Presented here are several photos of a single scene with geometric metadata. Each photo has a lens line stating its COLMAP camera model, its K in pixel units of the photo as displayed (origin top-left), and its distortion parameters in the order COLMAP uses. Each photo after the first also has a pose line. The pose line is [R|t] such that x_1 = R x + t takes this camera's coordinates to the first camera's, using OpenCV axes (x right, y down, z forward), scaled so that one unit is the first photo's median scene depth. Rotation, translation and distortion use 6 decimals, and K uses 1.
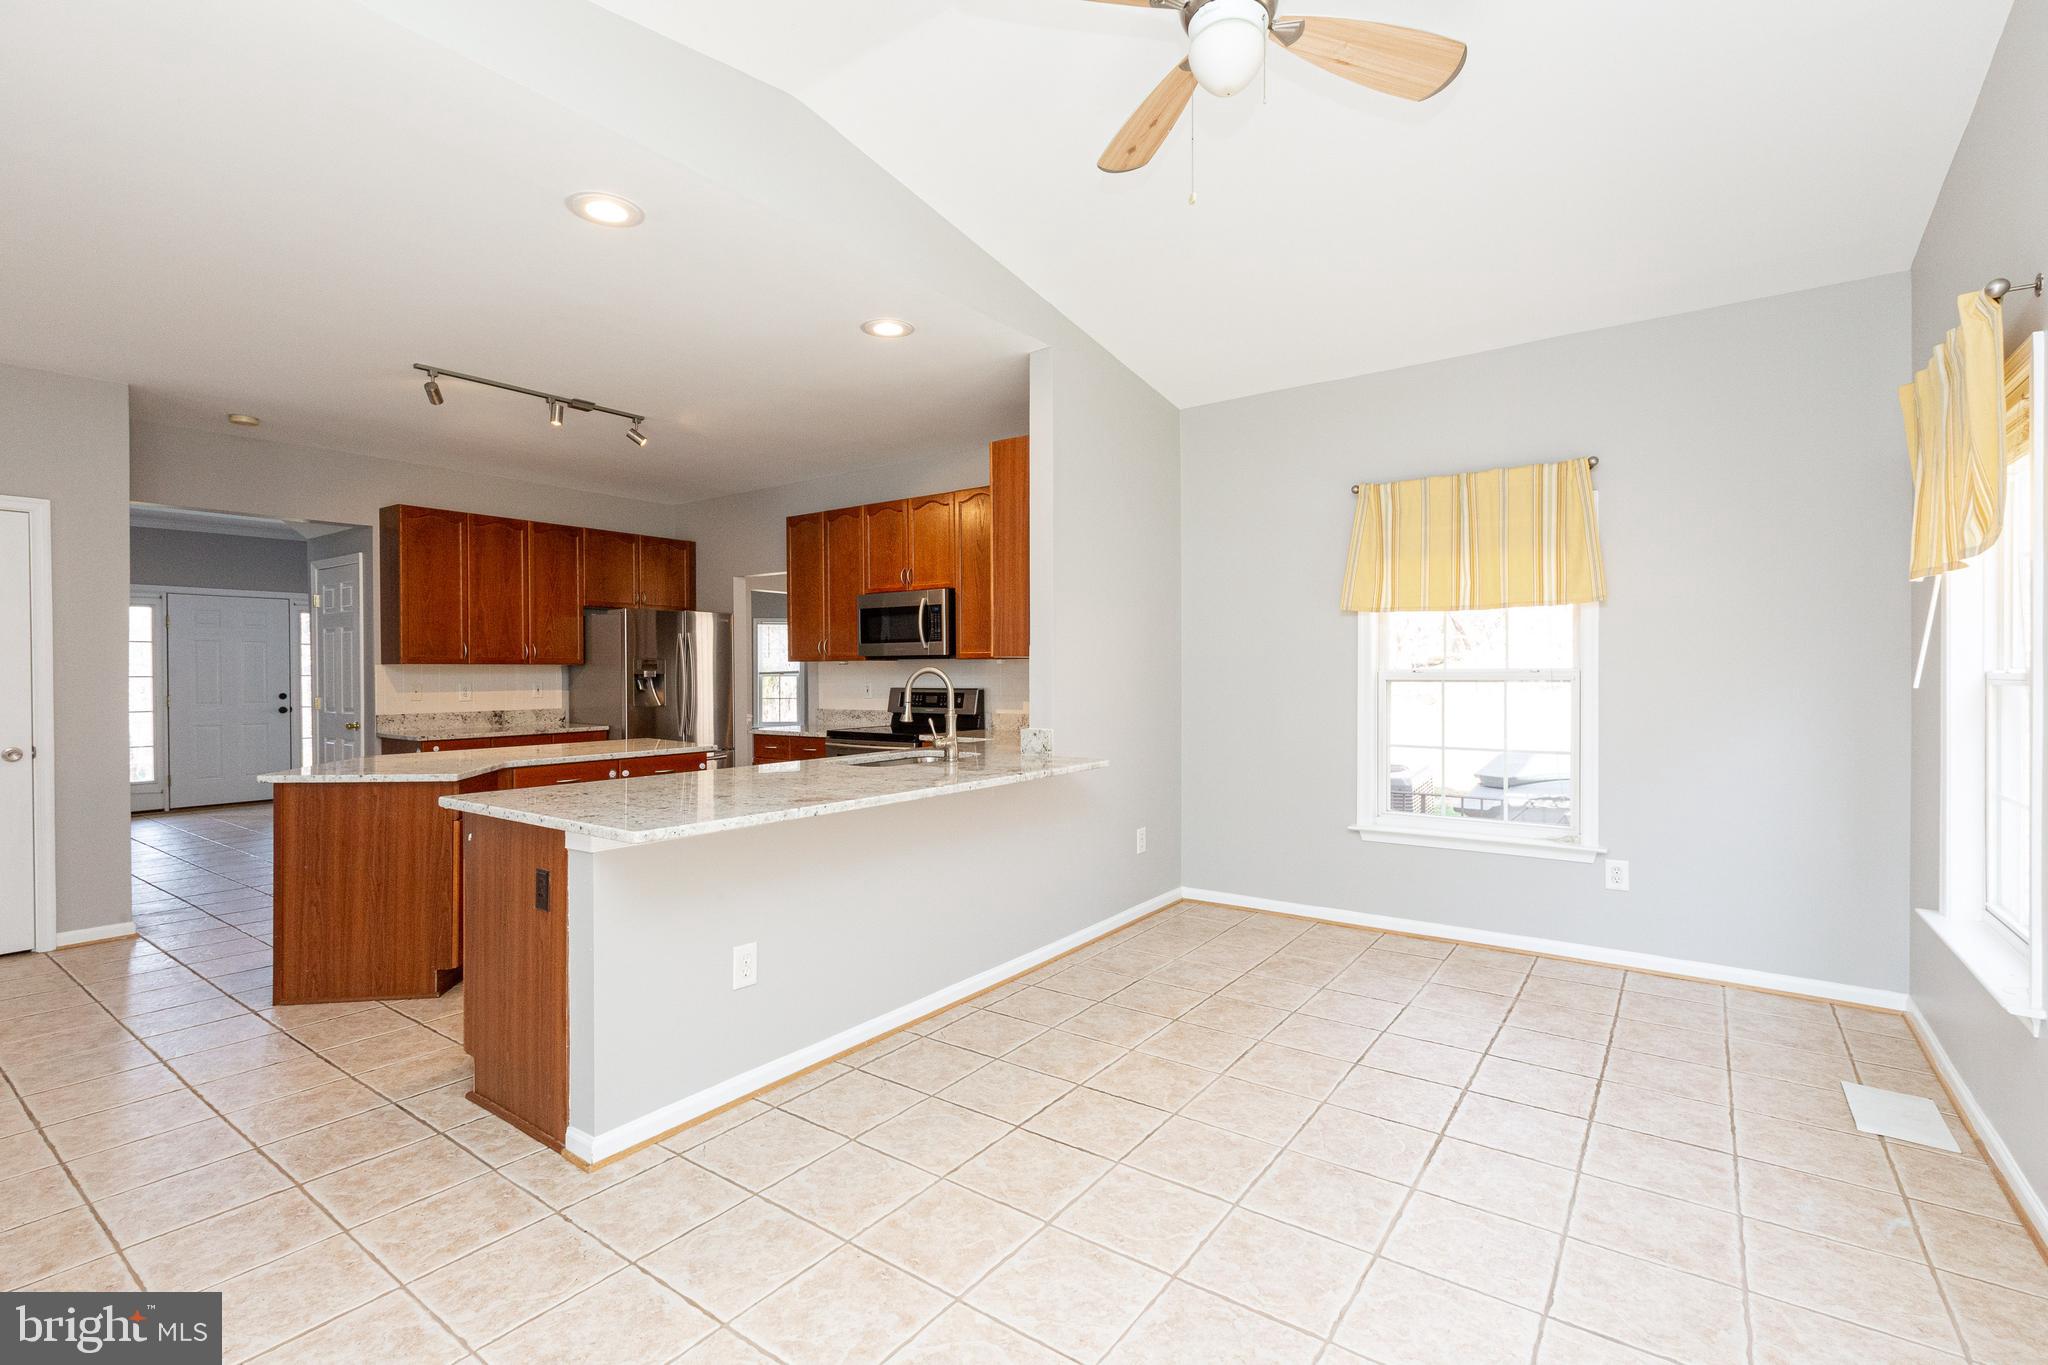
lens RADIAL K [[910.5, 0, 1011.8], [0, 910.5, 678.9], [0, 0, 1]] dist [0.004132, -0.001013]
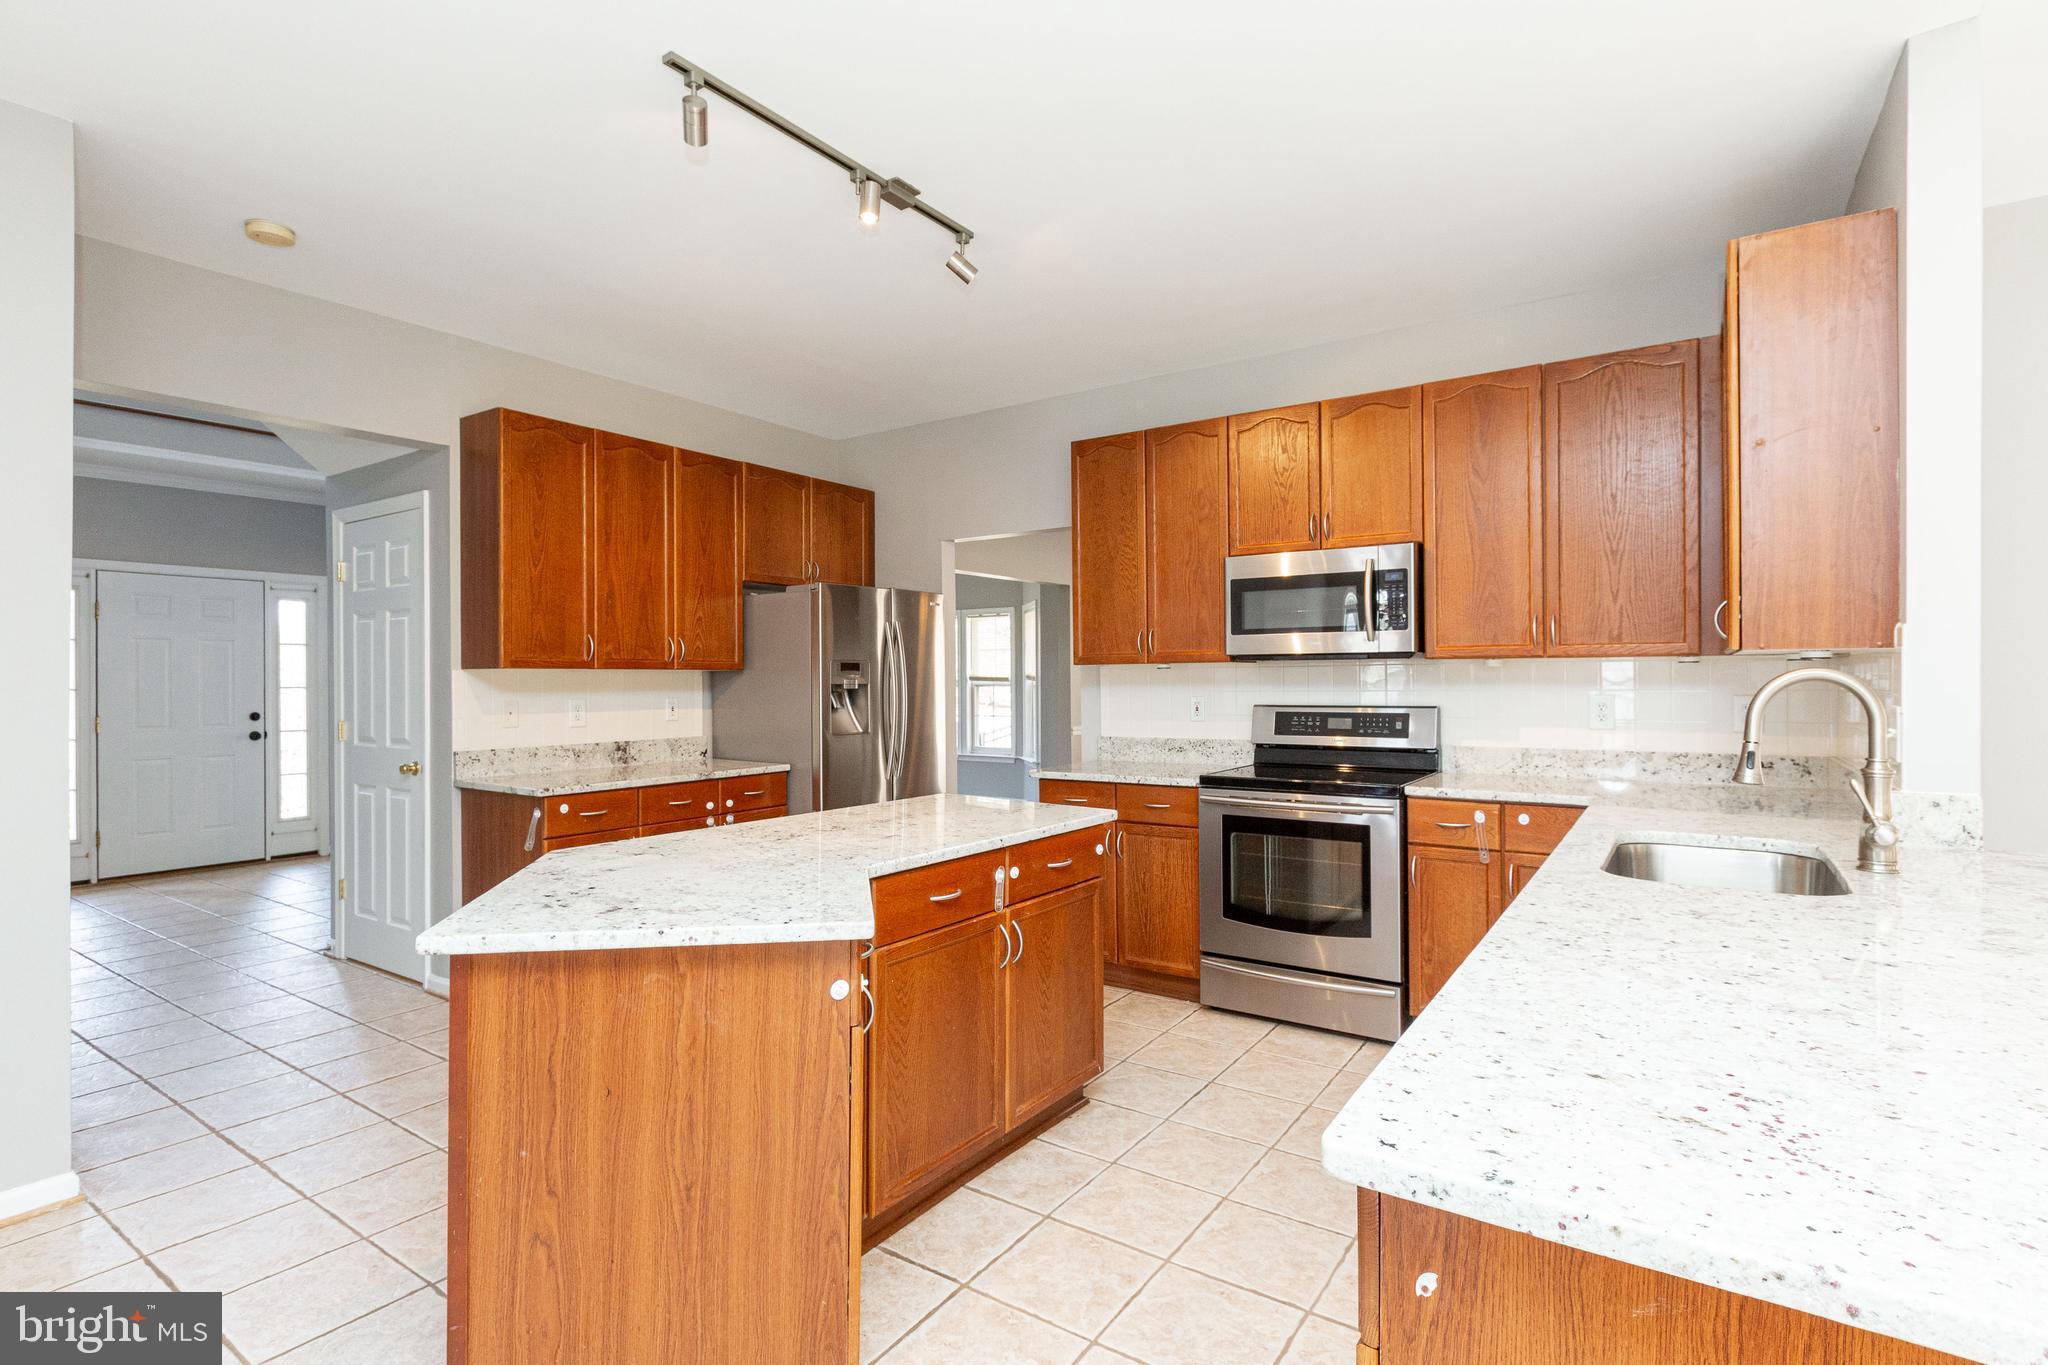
lens RADIAL K [[1008.5, 0, 1017.6], [0, 1008.5, 675.5], [0, 0, 1]] dist [-0.001511, 0.000555]
pose [[0.999946, -0.002108, 0.010223, -0.384778], [0.002249, 0.999902, -0.013802, -0.001779], [-0.010193, 0.013824, 0.999852, 0.374518]]
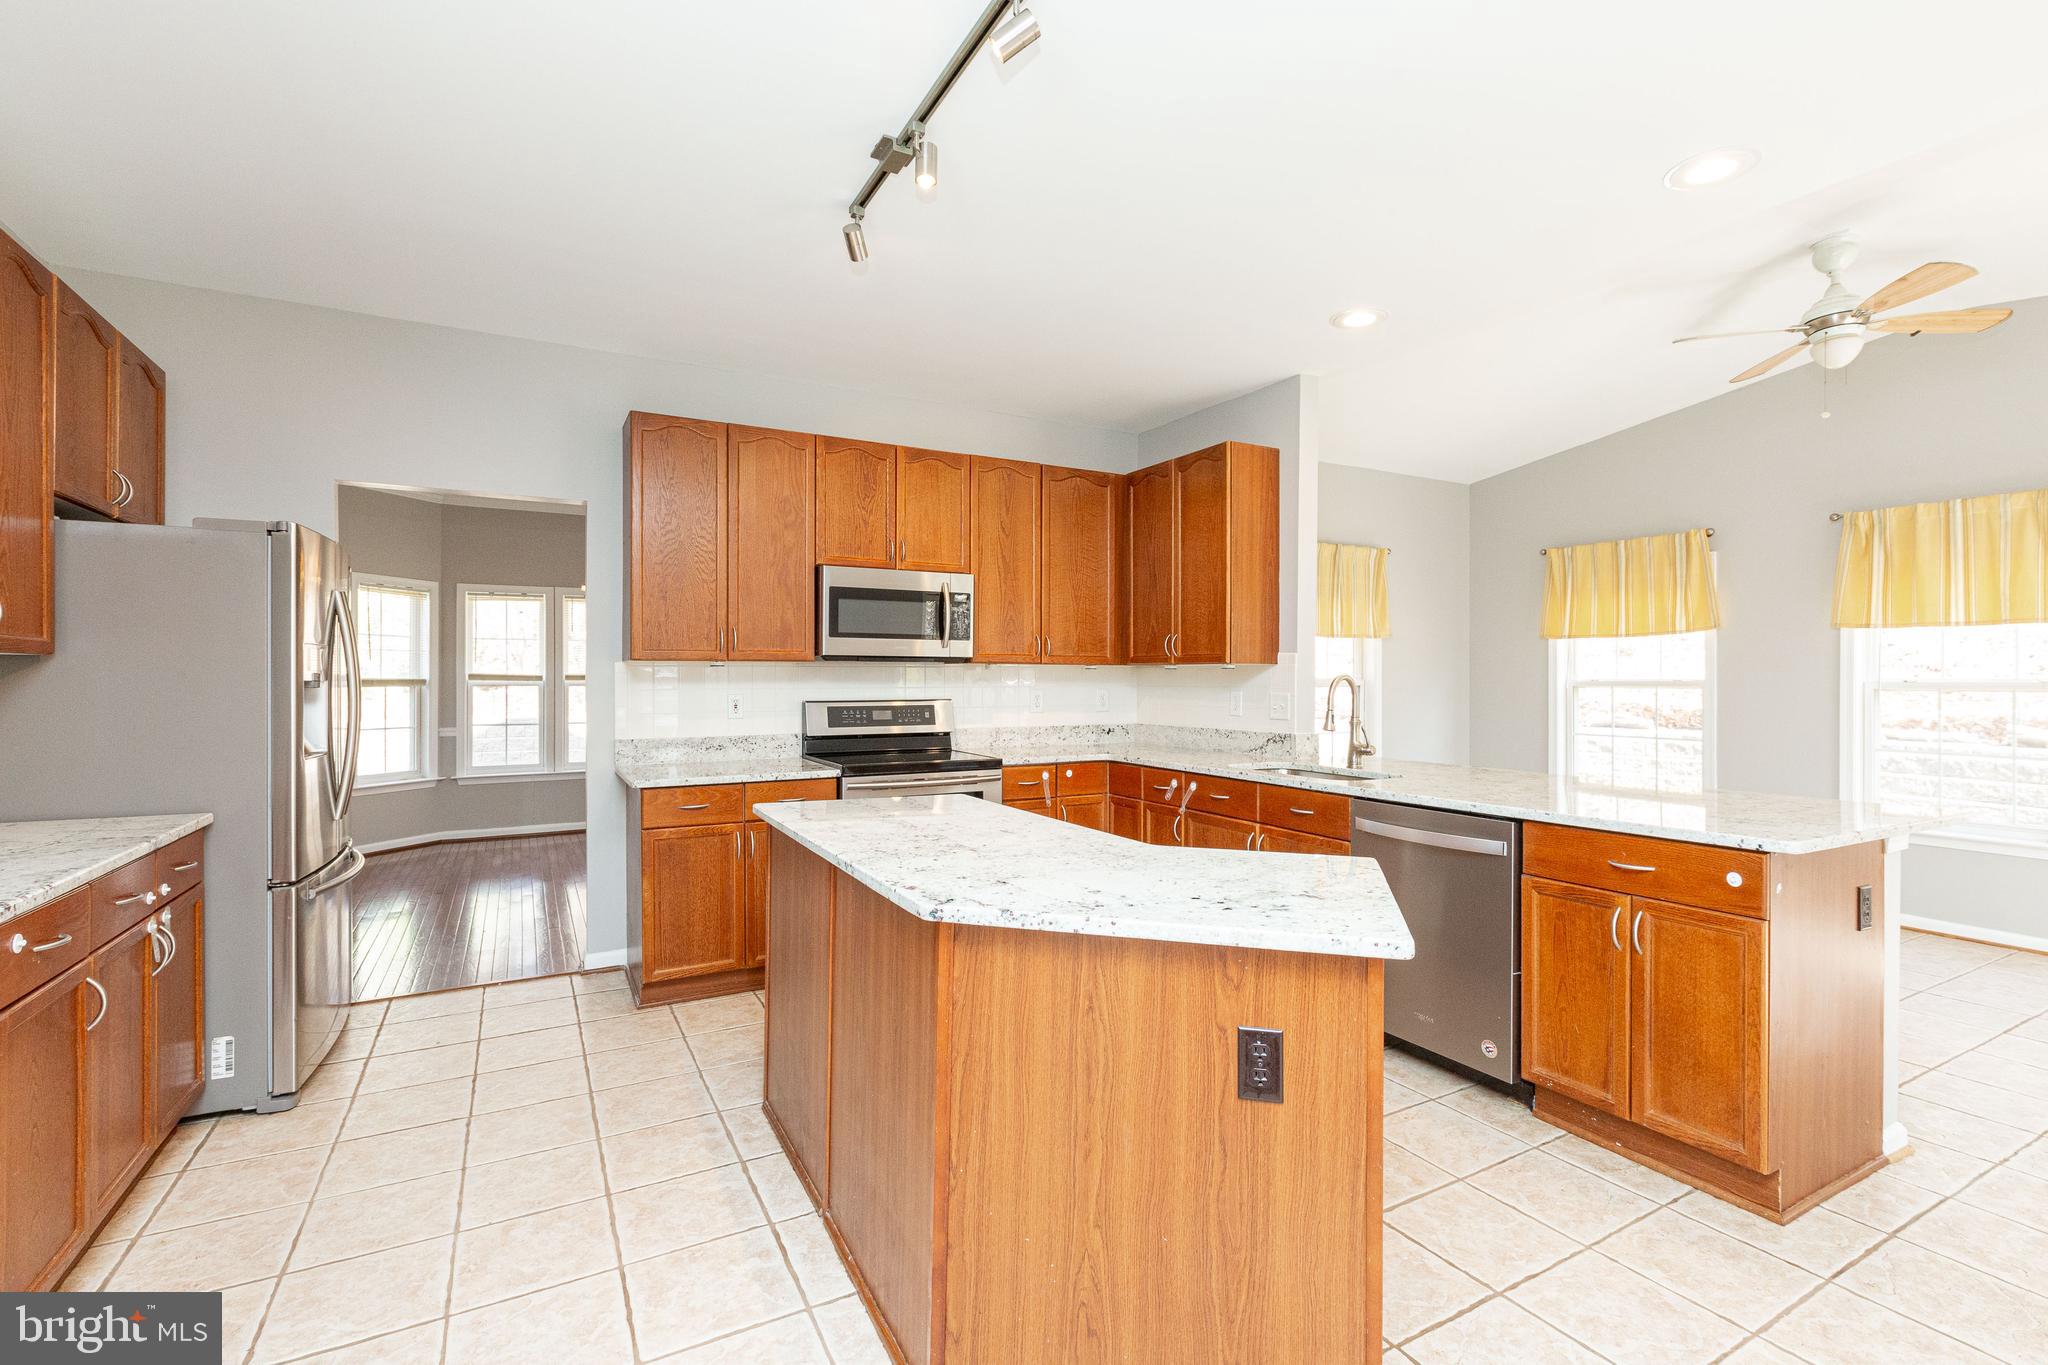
lens RADIAL K [[896.2, 0, 1016.1], [0, 896.2, 687.3], [0, 0, 1]] dist [-0.012810, 0.000216]
pose [[0.435907, -0.005024, 0.899978, -0.856043], [0.005785, 0.999979, 0.002781, -0.002298], [-0.899973, 0.003994, 0.435927, 0.703226]]
